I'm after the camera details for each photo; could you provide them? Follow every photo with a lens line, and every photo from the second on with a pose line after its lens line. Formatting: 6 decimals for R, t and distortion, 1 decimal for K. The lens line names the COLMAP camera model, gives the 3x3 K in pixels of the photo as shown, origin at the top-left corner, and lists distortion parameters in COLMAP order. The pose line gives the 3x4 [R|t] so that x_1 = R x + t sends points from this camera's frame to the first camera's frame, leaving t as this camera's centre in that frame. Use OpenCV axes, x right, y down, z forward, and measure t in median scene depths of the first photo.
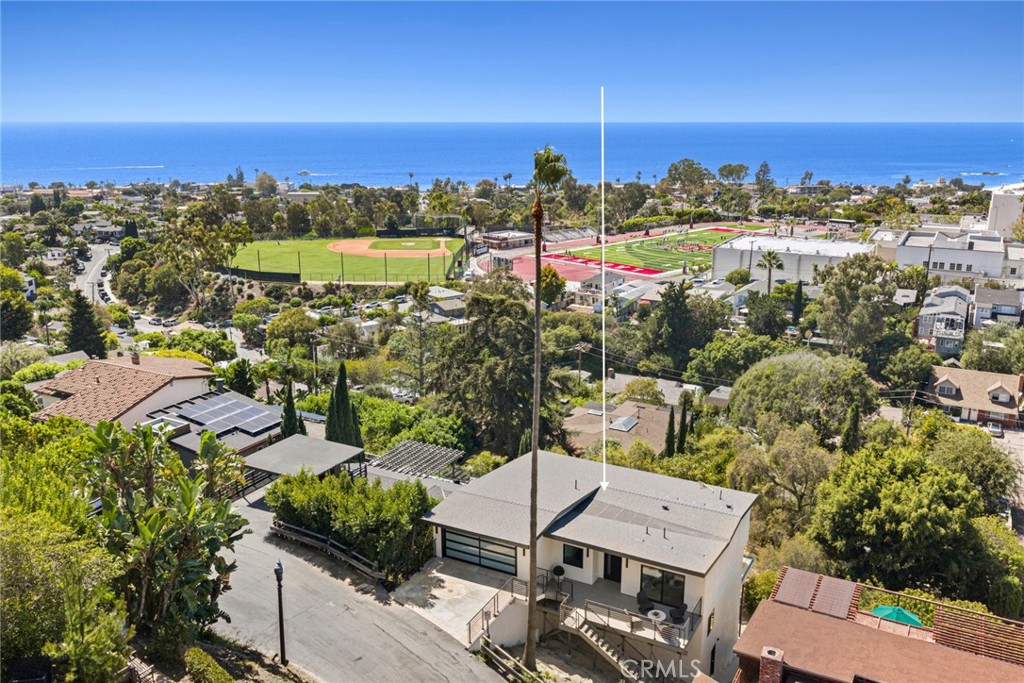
lens RADIAL K [[840.5, 0, 525.1], [0, 840.5, 341.0], [0, 0, 1]] dist [0.027982, -0.050617]
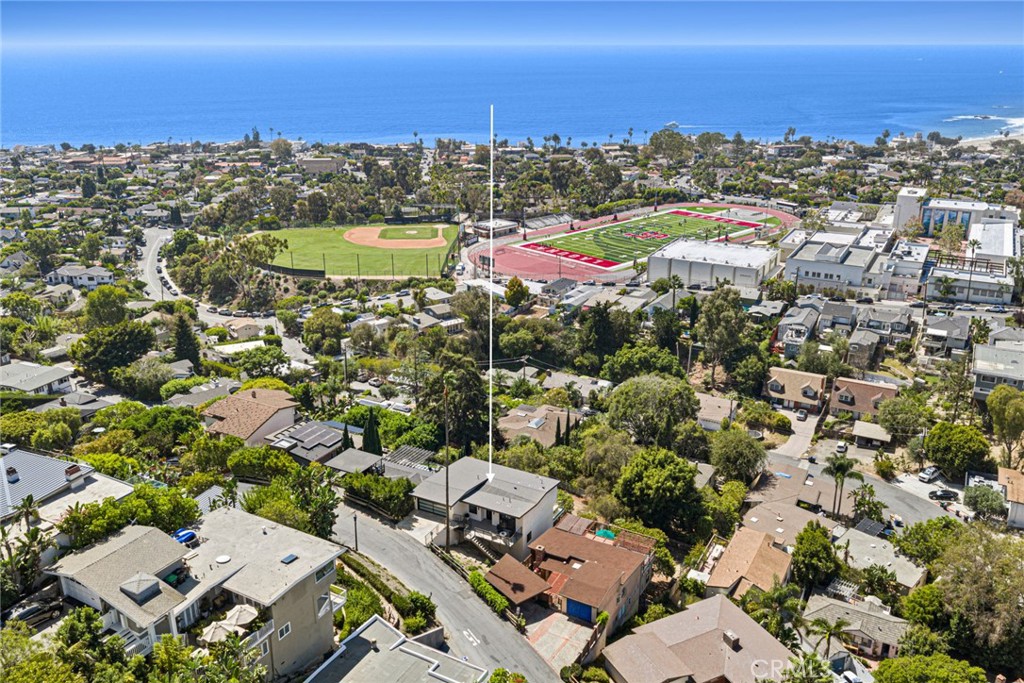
lens RADIAL K [[826.4, 0, 525.0], [0, 826.4, 338.5], [0, 0, 1]] dist [0.034591, -0.054631]
pose [[0.999972, 0.001363, -0.007418, 0.053296], [-0.000777, 0.996912, 0.078520, -0.098349], [0.007503, -0.078512, 0.996885, -0.309916]]
